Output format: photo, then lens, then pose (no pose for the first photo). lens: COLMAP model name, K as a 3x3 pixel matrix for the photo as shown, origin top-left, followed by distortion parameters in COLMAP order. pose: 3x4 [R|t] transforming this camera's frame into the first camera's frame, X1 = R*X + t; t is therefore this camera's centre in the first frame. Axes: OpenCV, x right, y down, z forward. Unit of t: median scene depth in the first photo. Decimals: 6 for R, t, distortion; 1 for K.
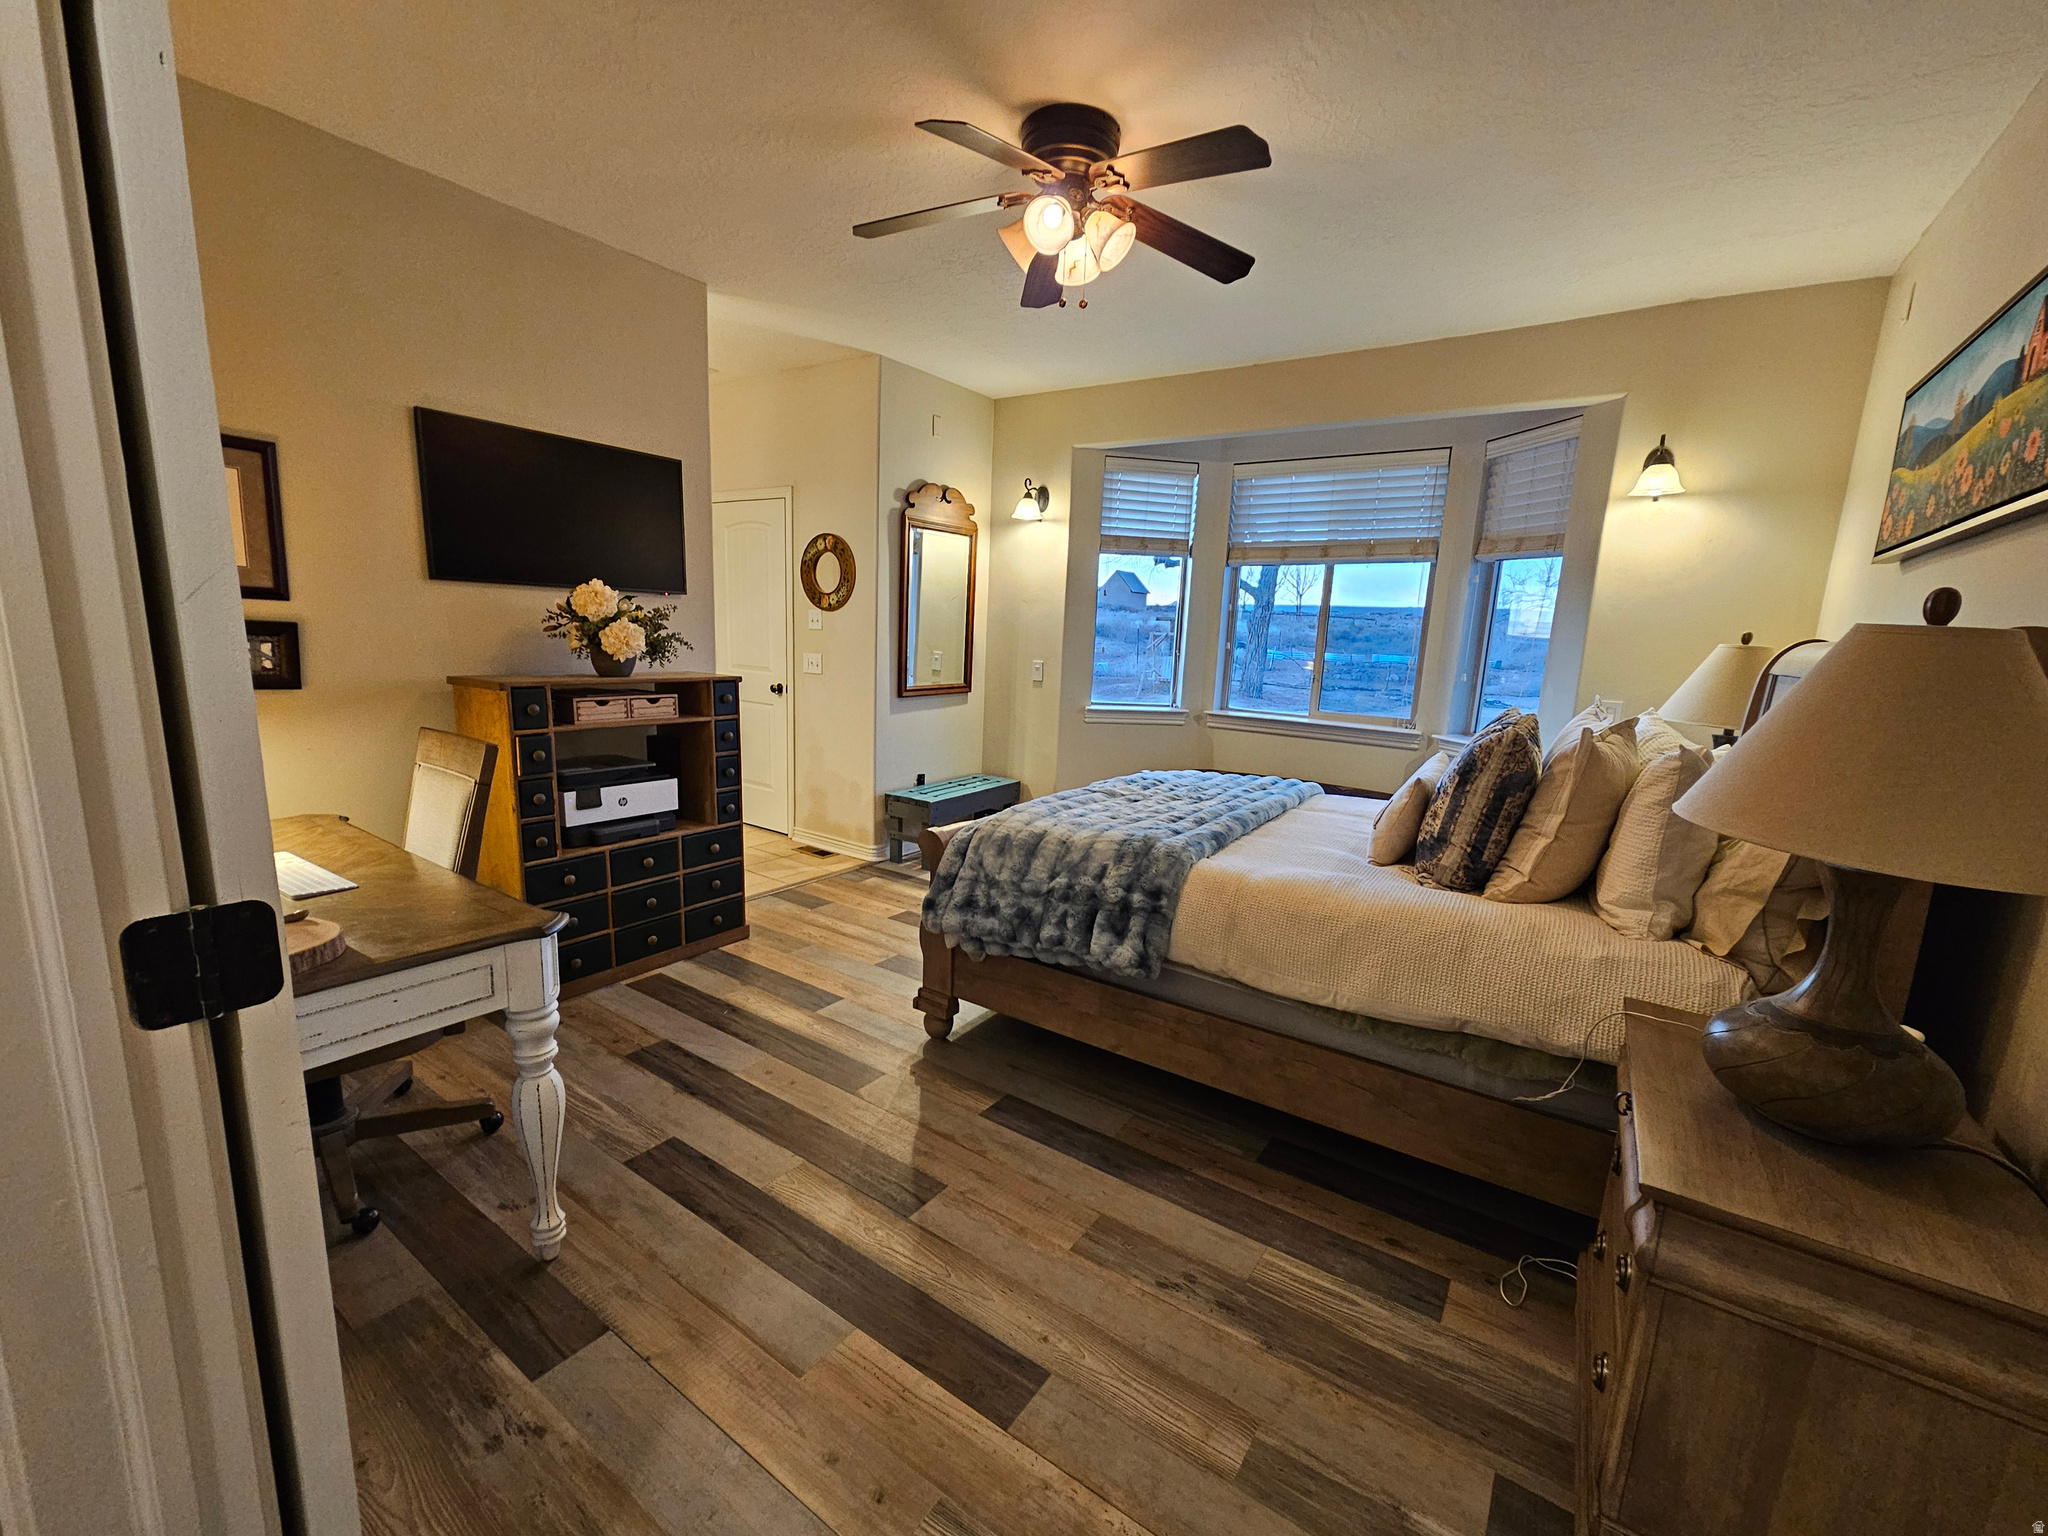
lens RADIAL K [[834.4, 0, 1032.0], [0, 834.4, 790.4], [0, 0, 1]] dist [-0.003877, -0.000579]
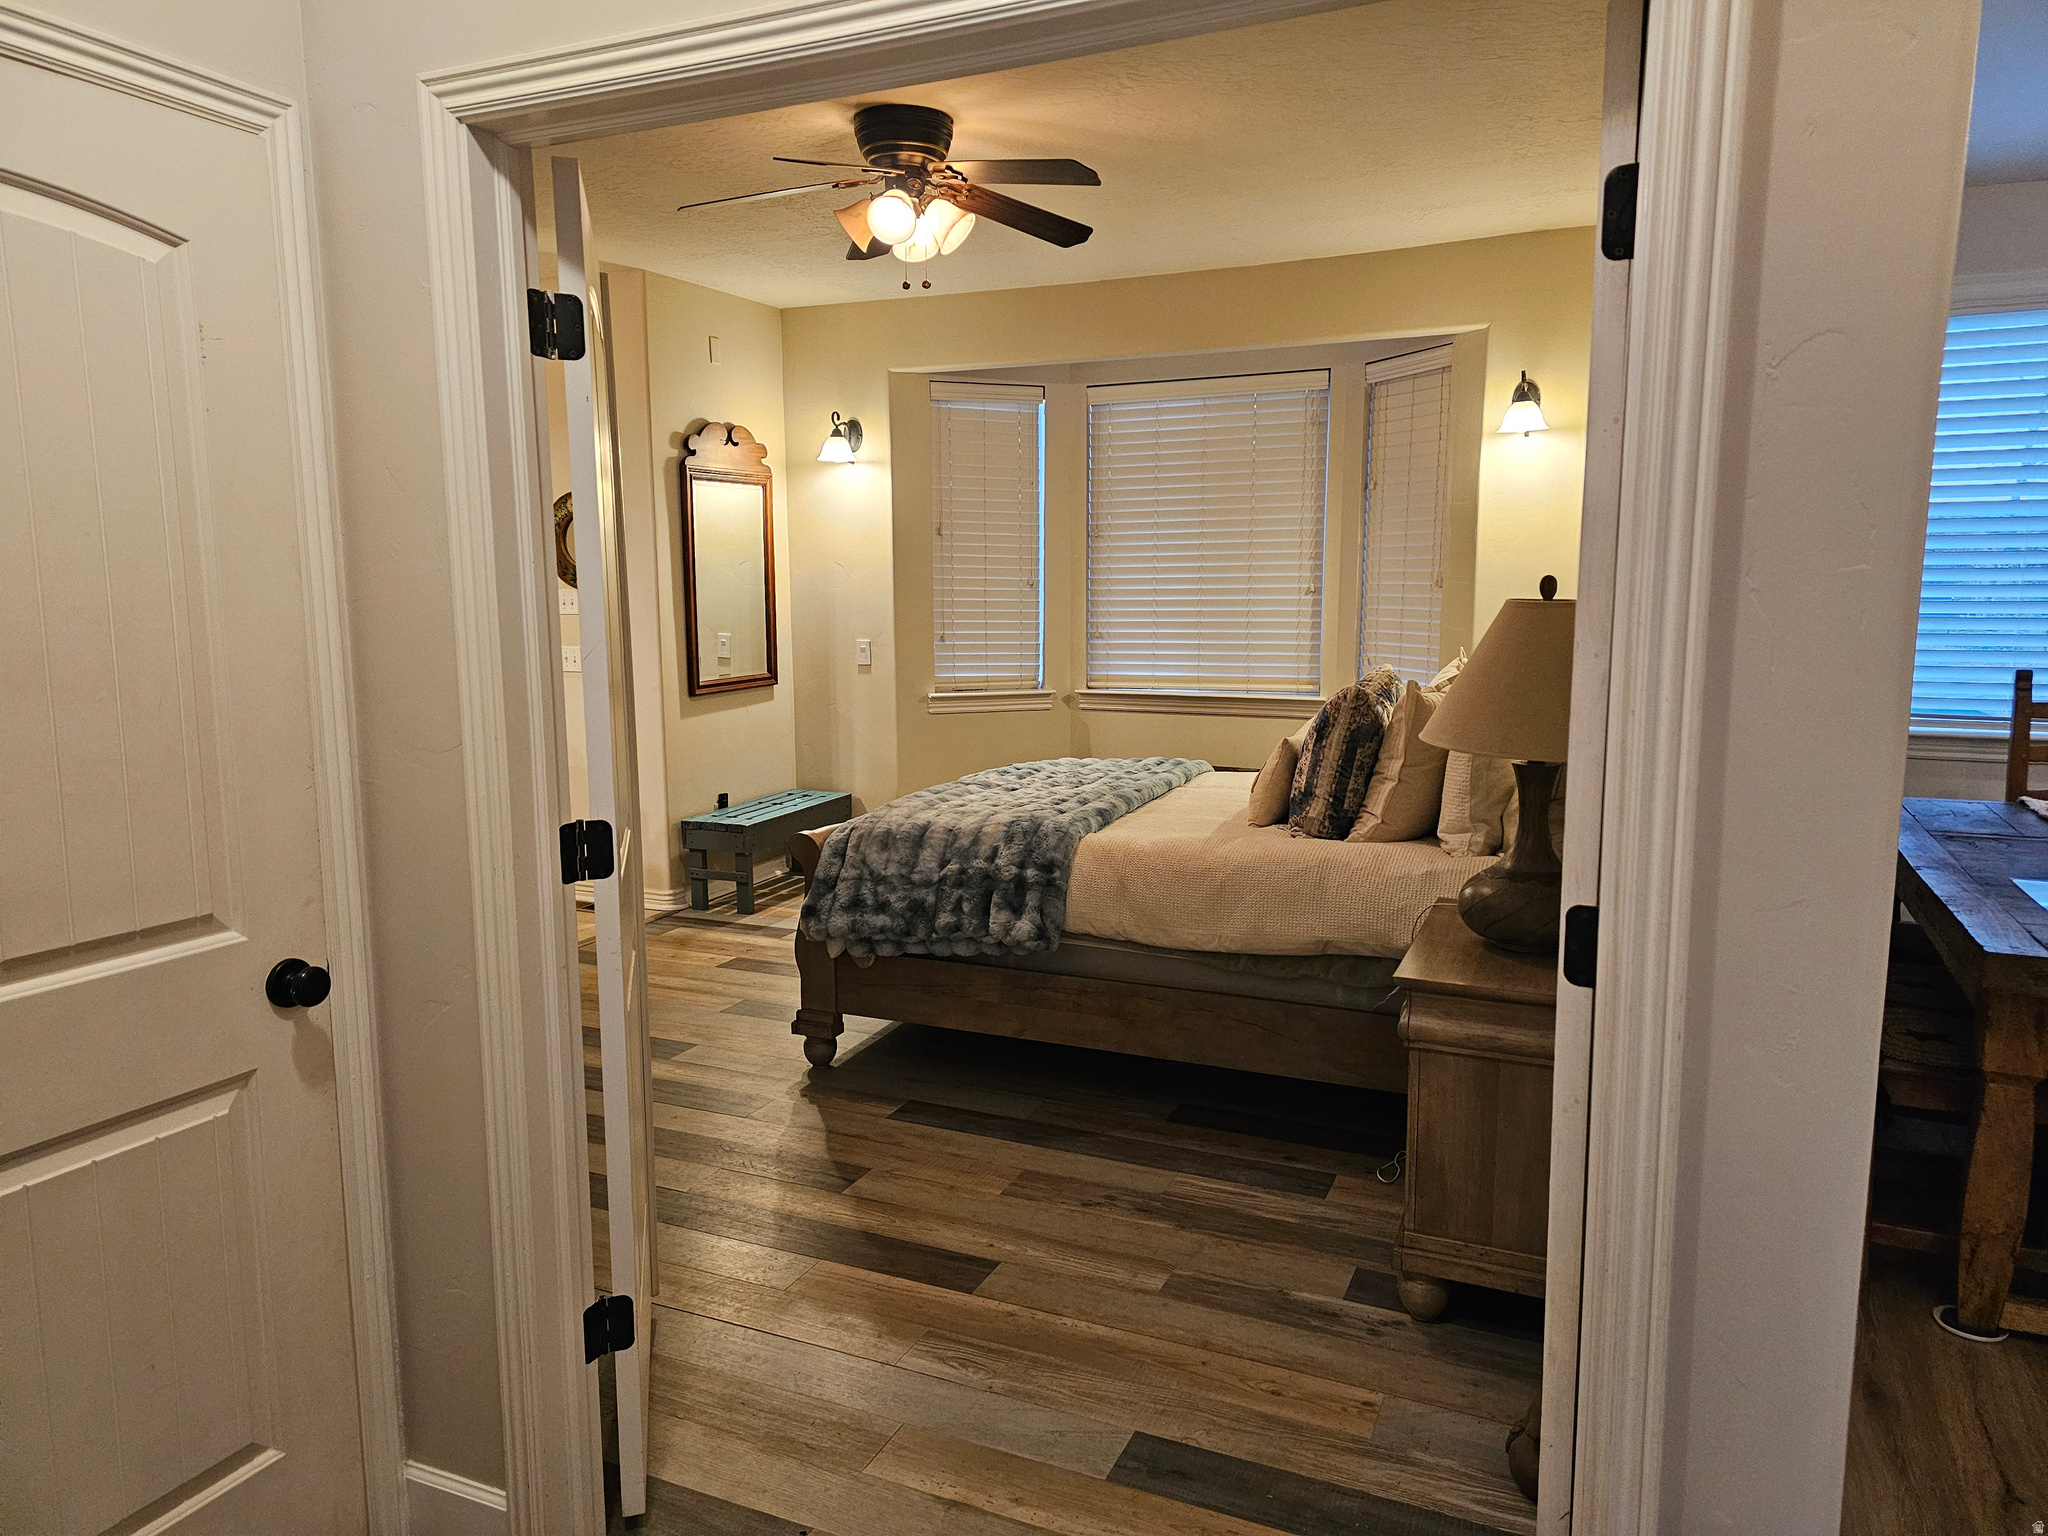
lens RADIAL K [[1383.9, 0, 1025.4], [0, 1383.9, 781.4], [0, 0, 1]] dist [0.049147, -0.030083]
pose [[0.983262, -0.074182, 0.166413, -0.148245], [0.080405, 0.996281, -0.030970, 0.065765], [-0.163497, 0.043832, 0.985570, -0.649331]]
